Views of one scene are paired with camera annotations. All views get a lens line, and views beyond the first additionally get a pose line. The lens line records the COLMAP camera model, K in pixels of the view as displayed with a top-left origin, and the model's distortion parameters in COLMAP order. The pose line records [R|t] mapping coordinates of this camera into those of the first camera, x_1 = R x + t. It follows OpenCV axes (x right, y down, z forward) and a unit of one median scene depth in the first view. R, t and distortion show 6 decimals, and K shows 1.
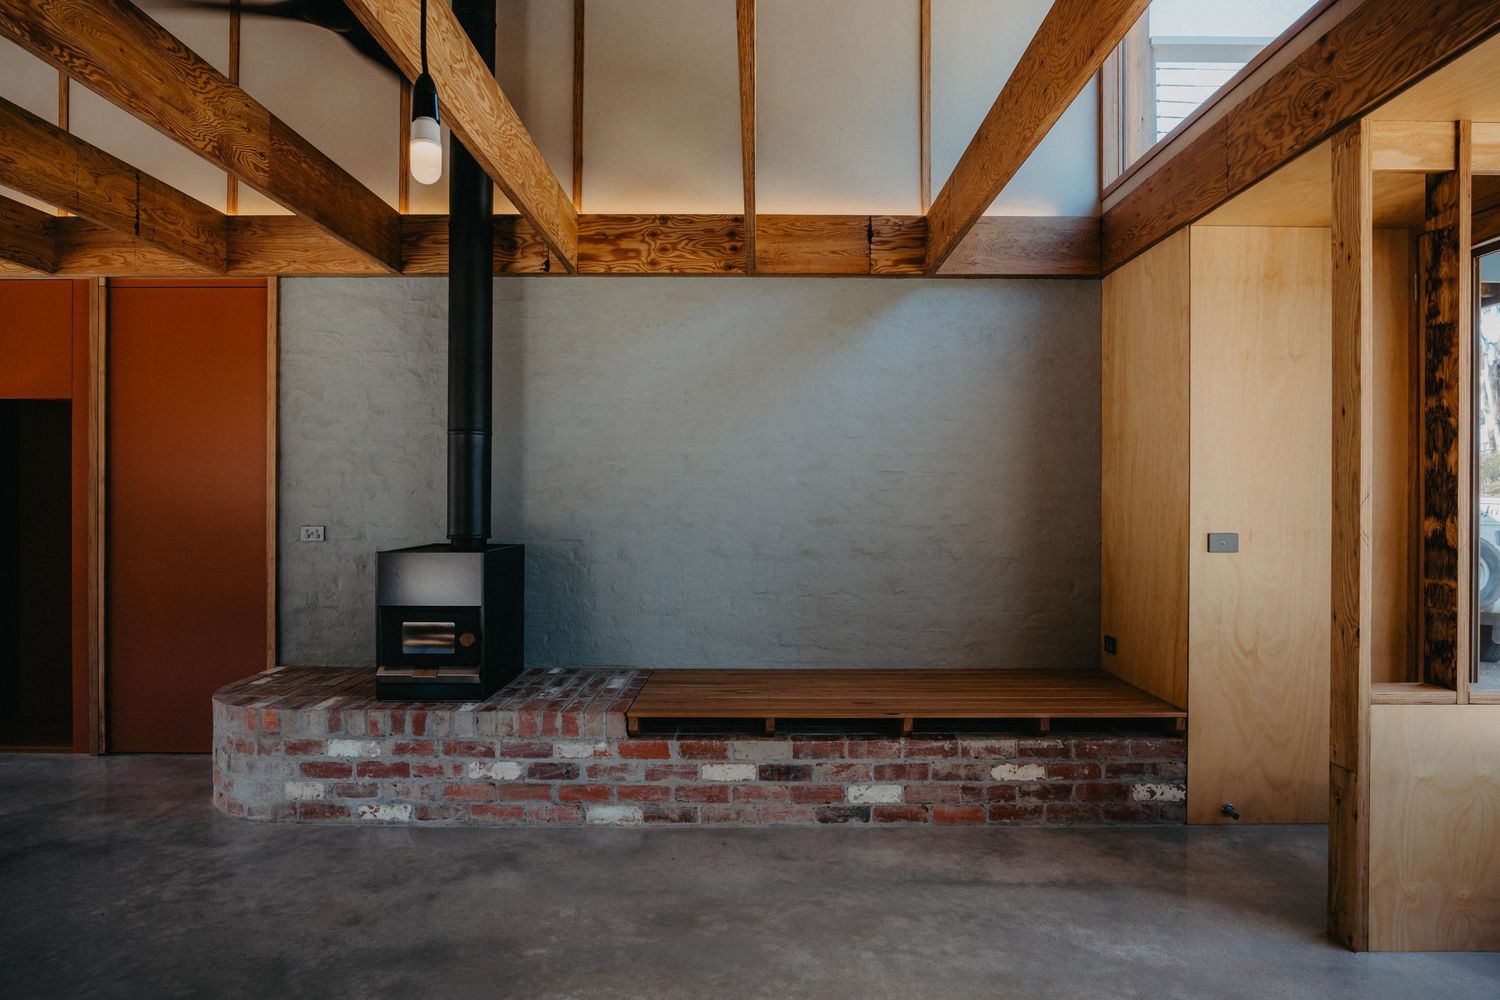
lens RADIAL K [[876.7, 0, 749.3], [0, 876.7, 492.7], [0, 0, 1]] dist [-0.048544, 0.015774]
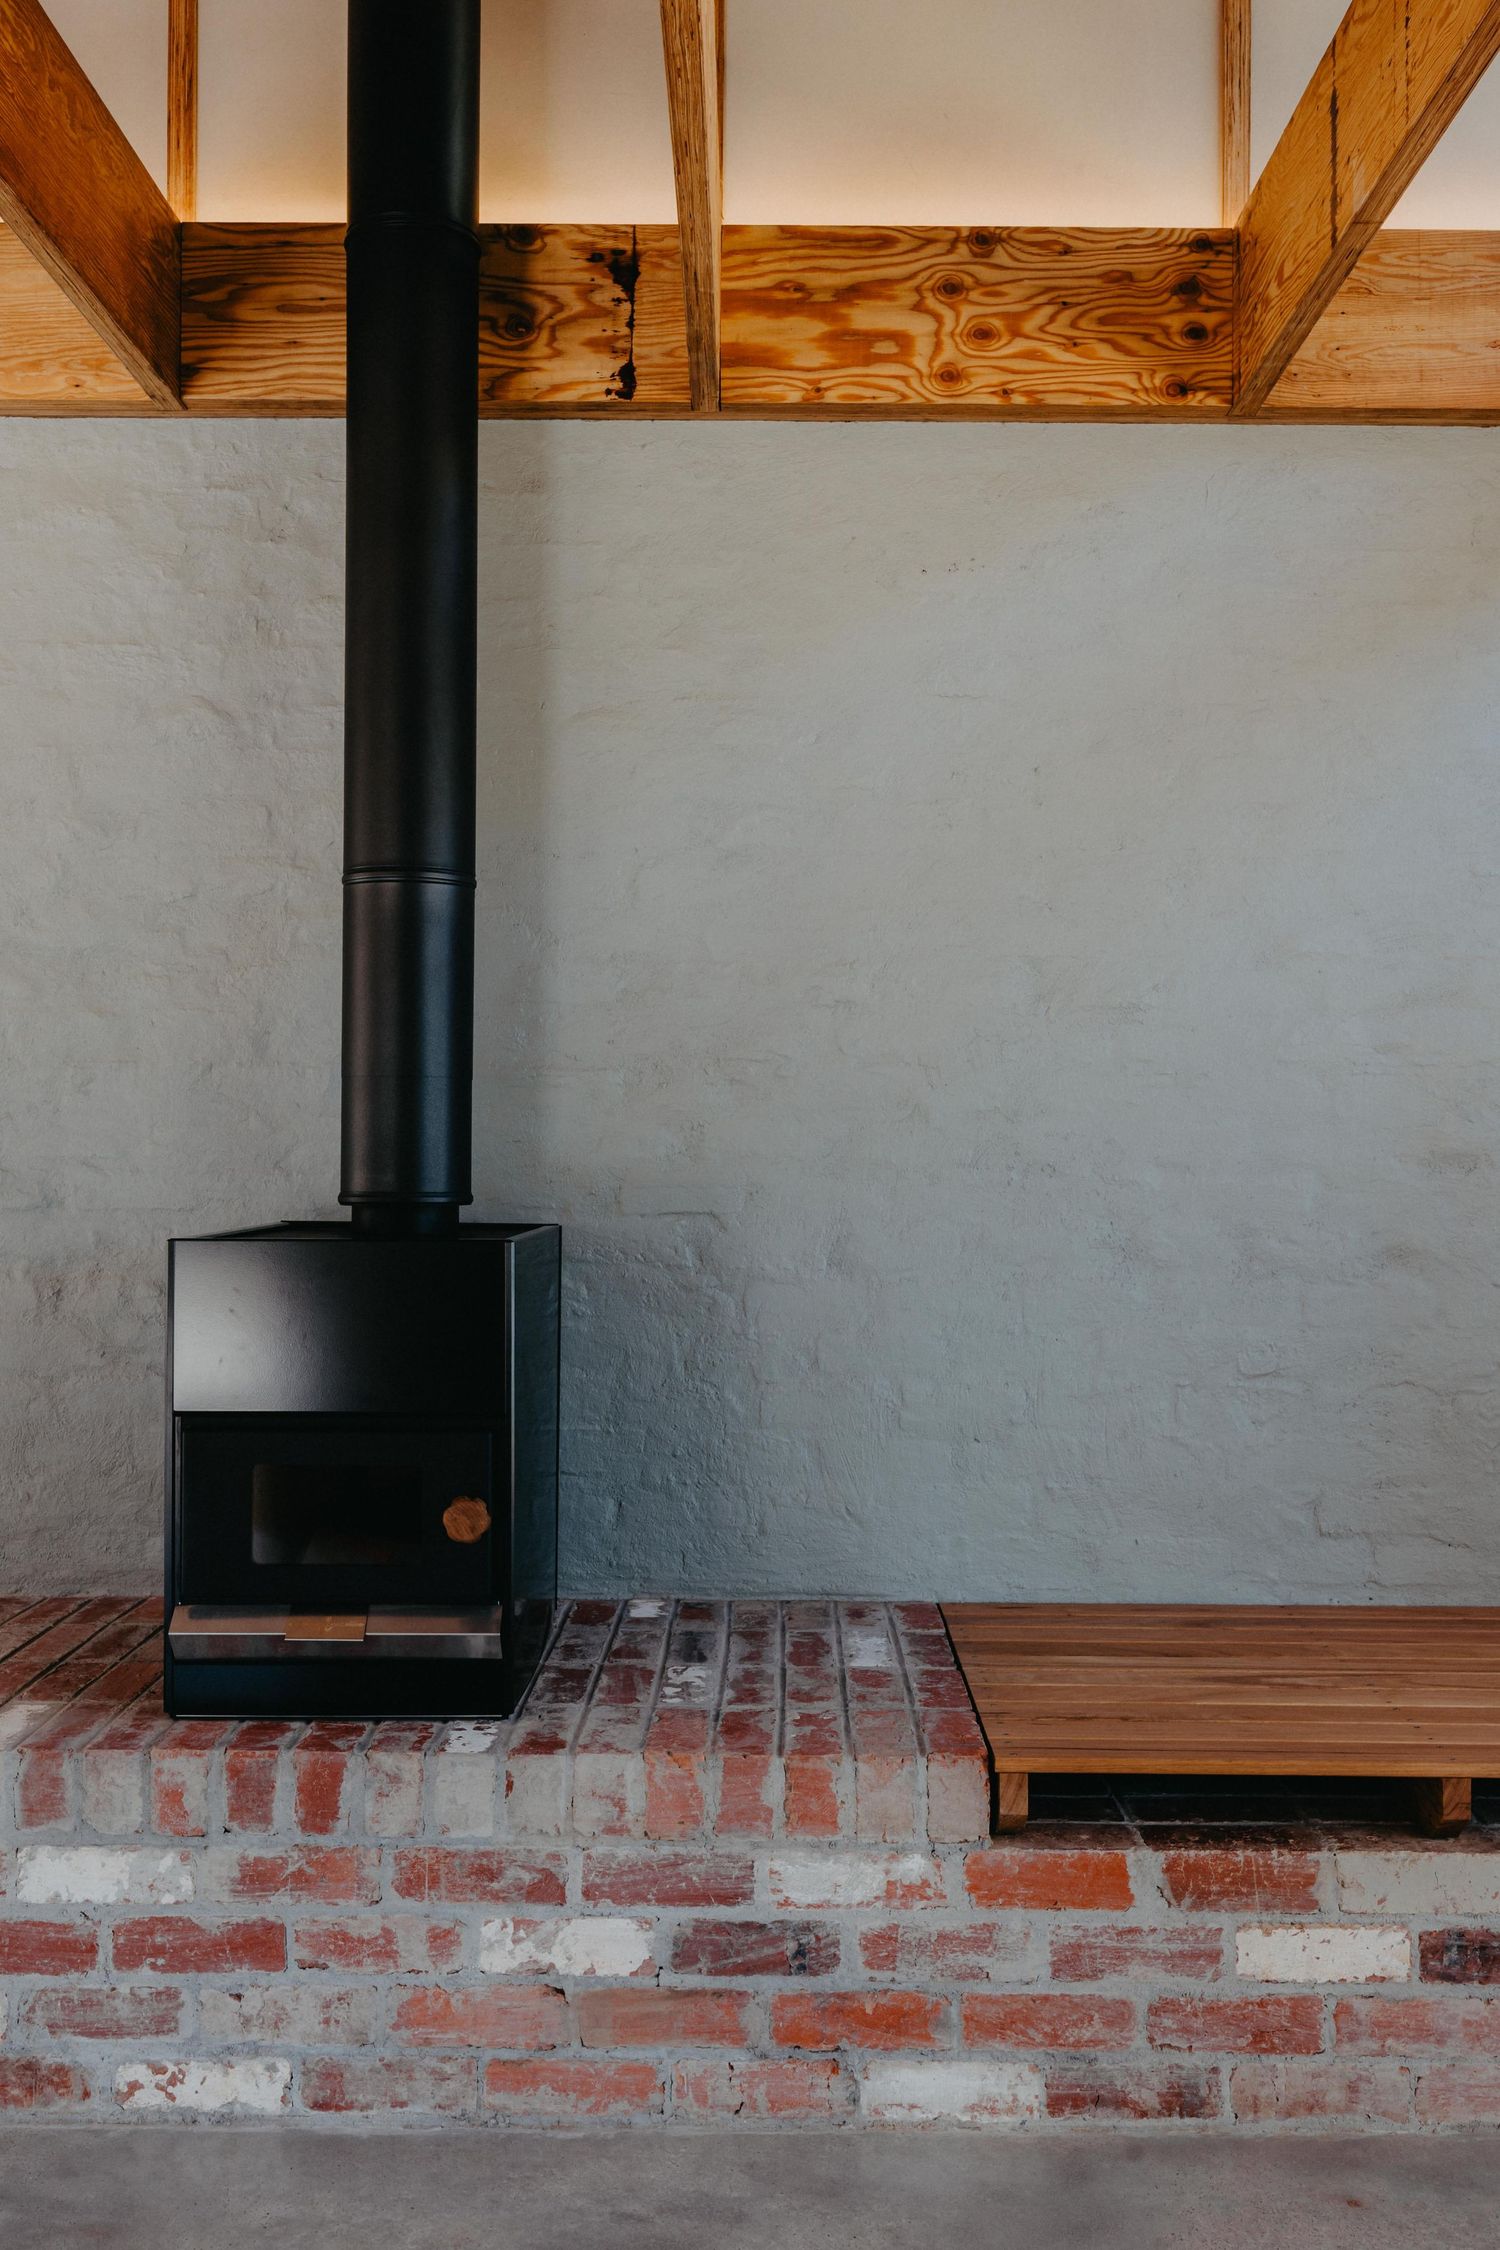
lens RADIAL K [[2136.8, 0, 756.2], [0, 2136.8, 1128.9], [0, 0, 1]] dist [-0.009257, 0.000000]
pose [[0.999966, 0.004439, -0.006972, -0.171527], [-0.004468, 0.999981, -0.004136, 0.025104], [0.006953, 0.004167, 0.999967, 0.188342]]
